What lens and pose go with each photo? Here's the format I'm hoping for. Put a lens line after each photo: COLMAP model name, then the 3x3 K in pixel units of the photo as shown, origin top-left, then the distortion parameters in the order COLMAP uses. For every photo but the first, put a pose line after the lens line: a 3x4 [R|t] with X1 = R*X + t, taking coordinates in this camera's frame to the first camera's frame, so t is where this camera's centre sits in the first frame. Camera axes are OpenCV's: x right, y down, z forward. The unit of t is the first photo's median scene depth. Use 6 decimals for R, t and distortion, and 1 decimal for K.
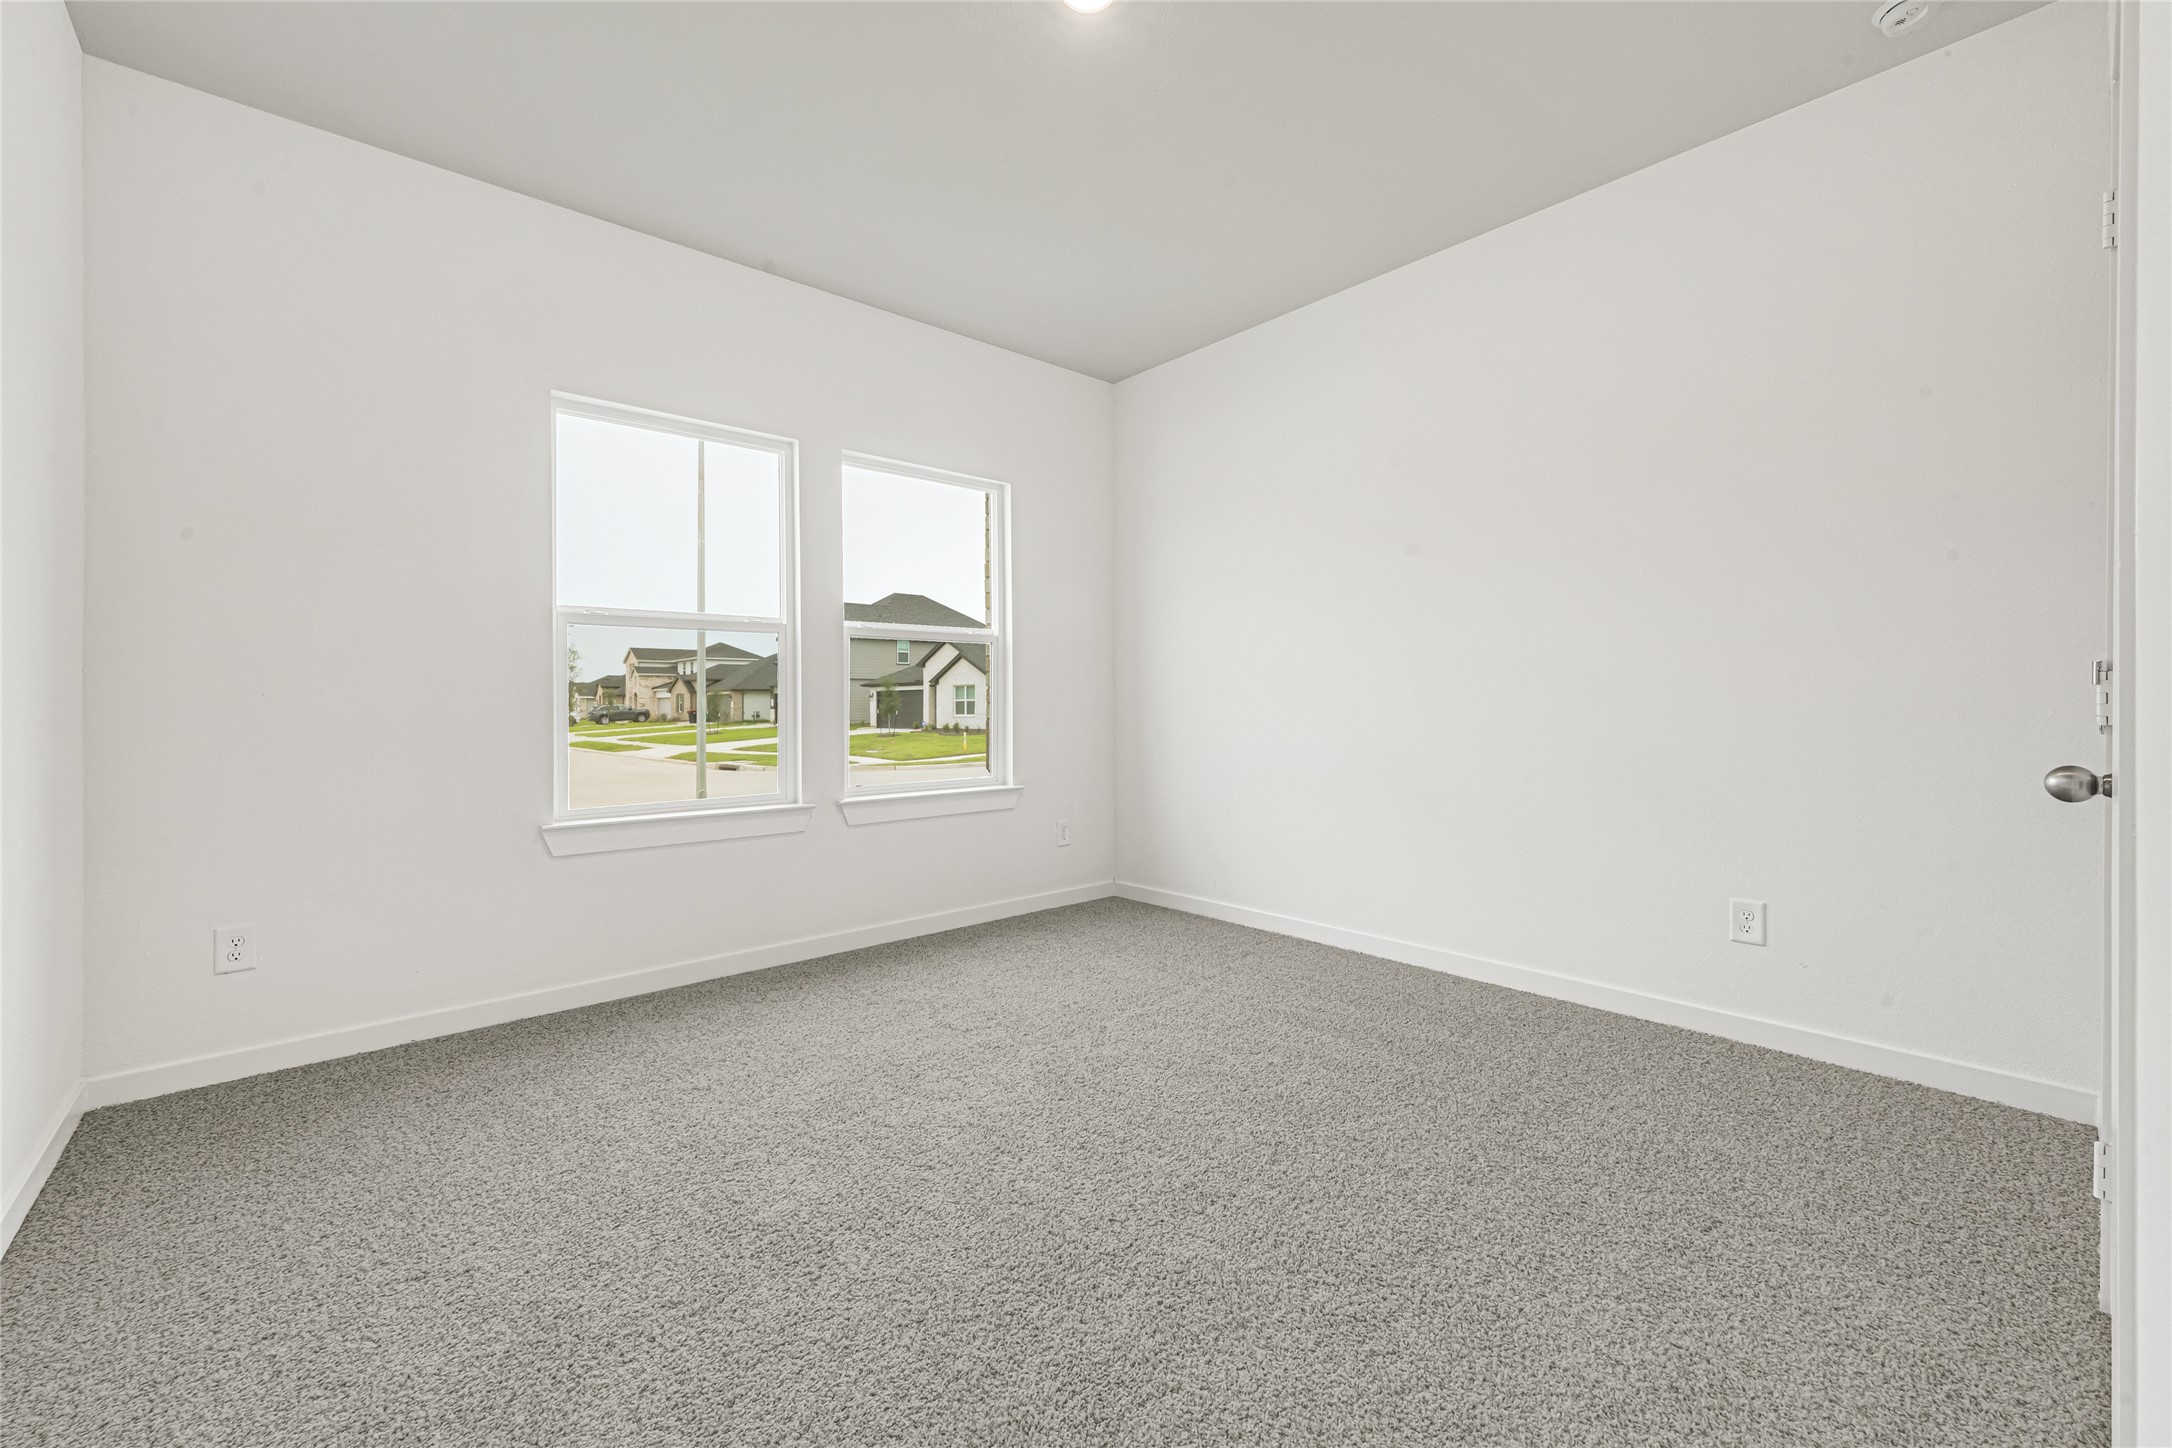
lens RADIAL K [[879.2, 0, 1086.0], [0, 879.2, 724.0], [0, 0, 1]] dist [0.000320, 0.000126]
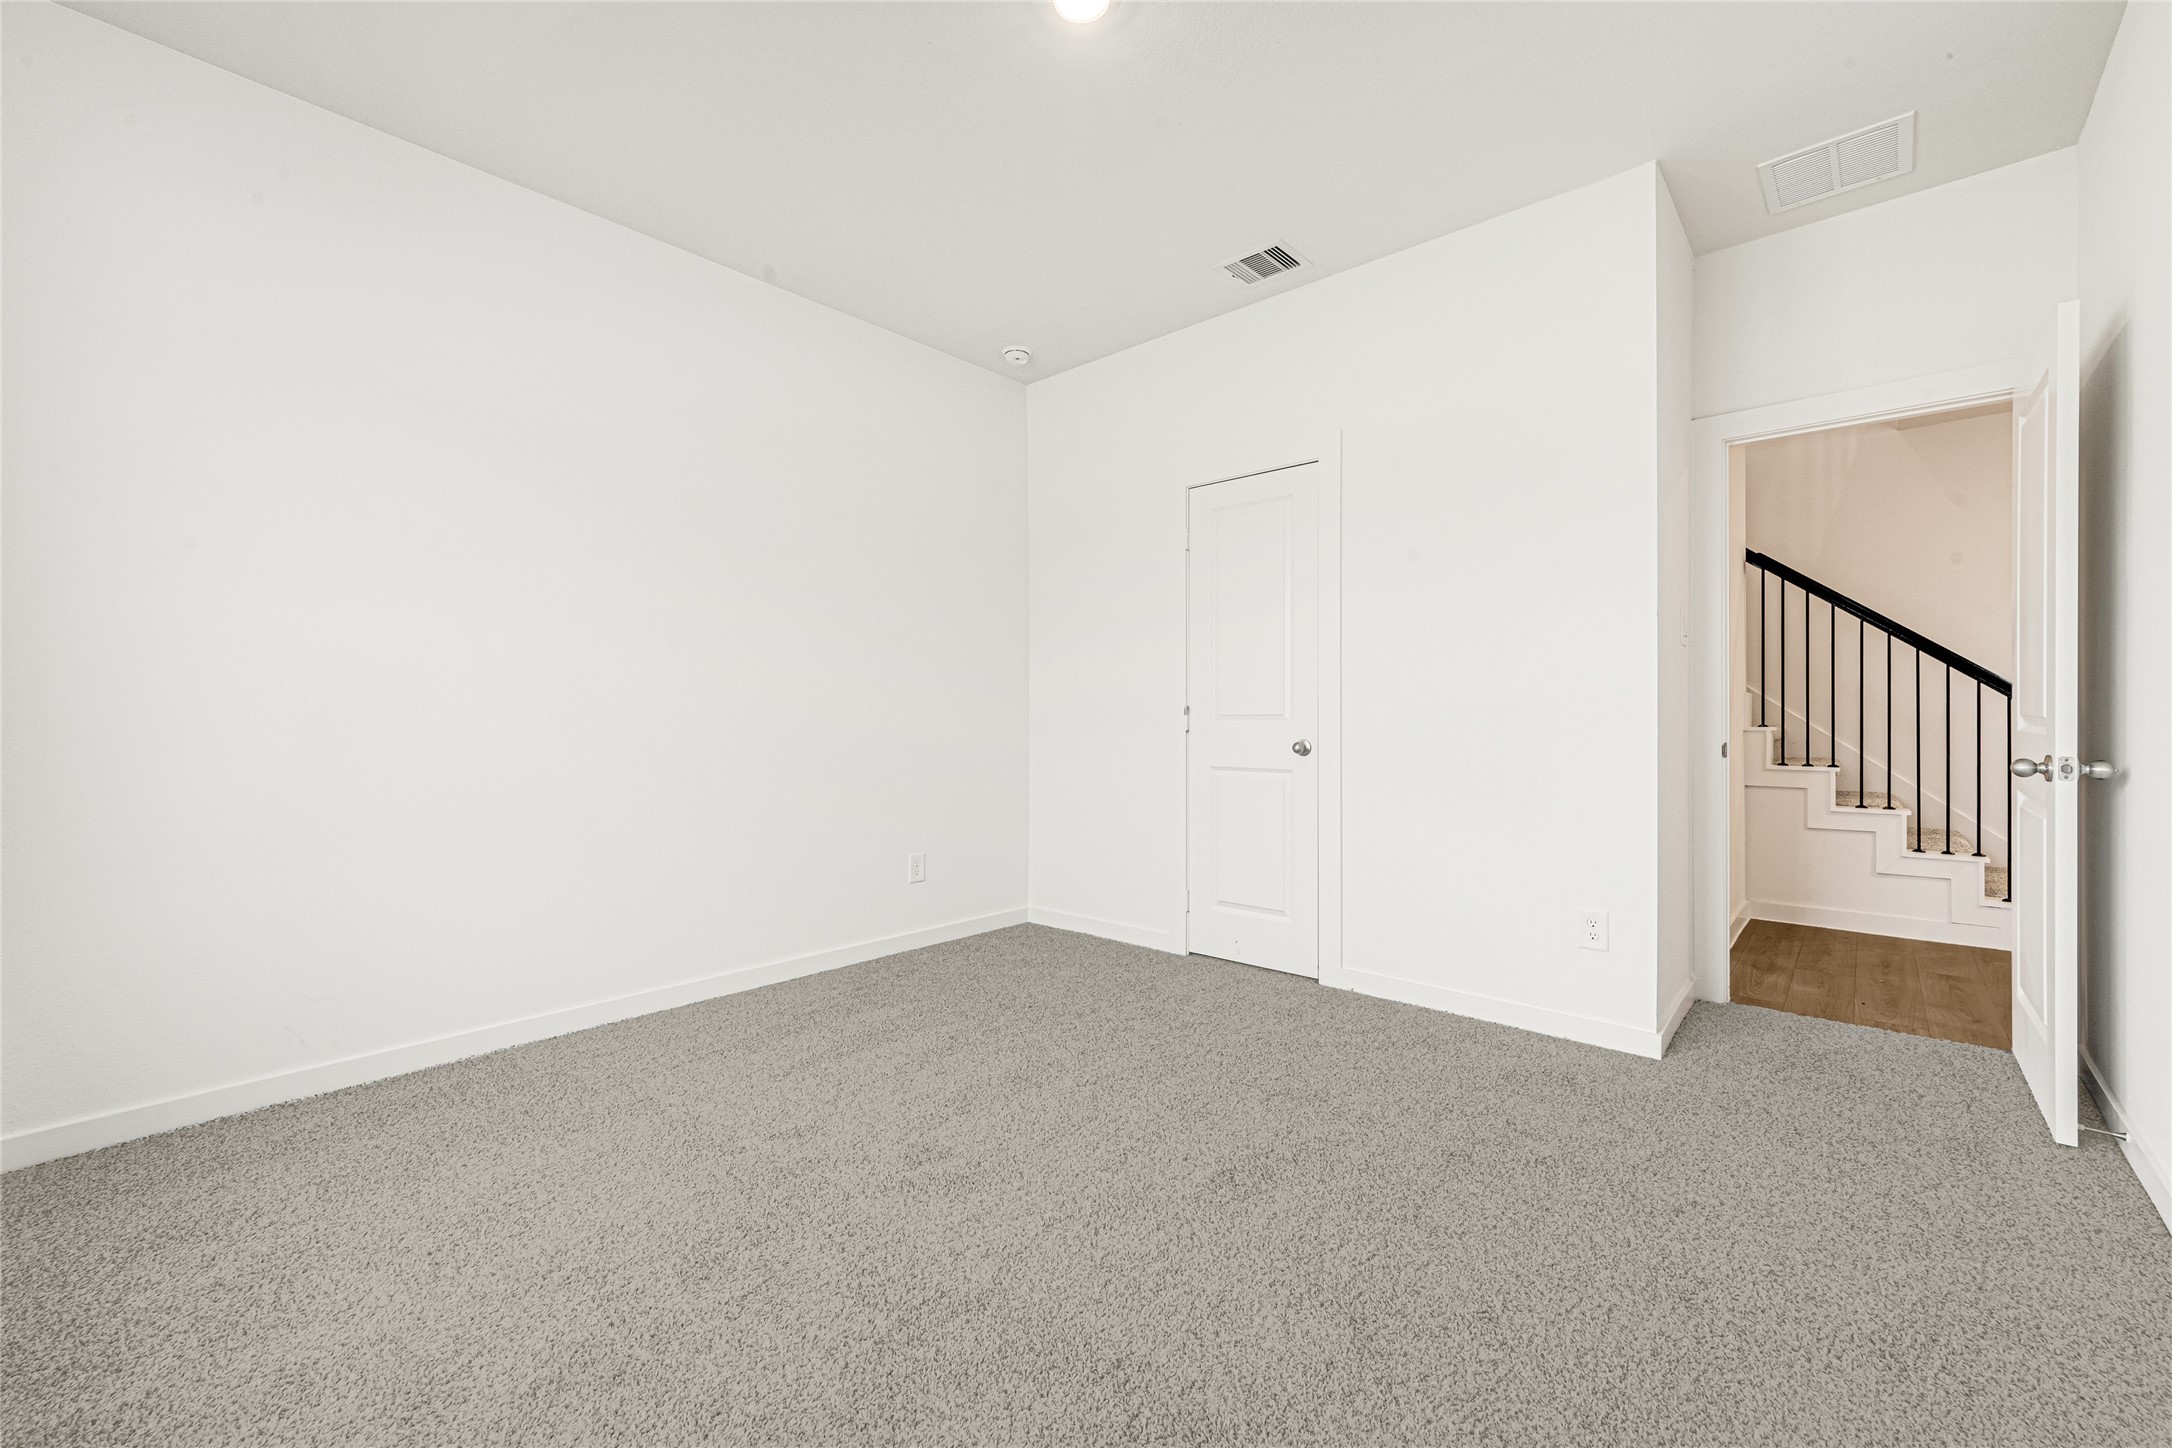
lens RADIAL K [[879.2, 0, 1086.0], [0, 879.2, 724.0], [0, 0, 1]] dist [0.000320, 0.000126]
pose [[-0.125636, 0.000490, 0.992076, -0.684732], [0.022088, 0.999753, 0.002304, -0.016820], [-0.991831, 0.022202, -0.125615, 0.786756]]
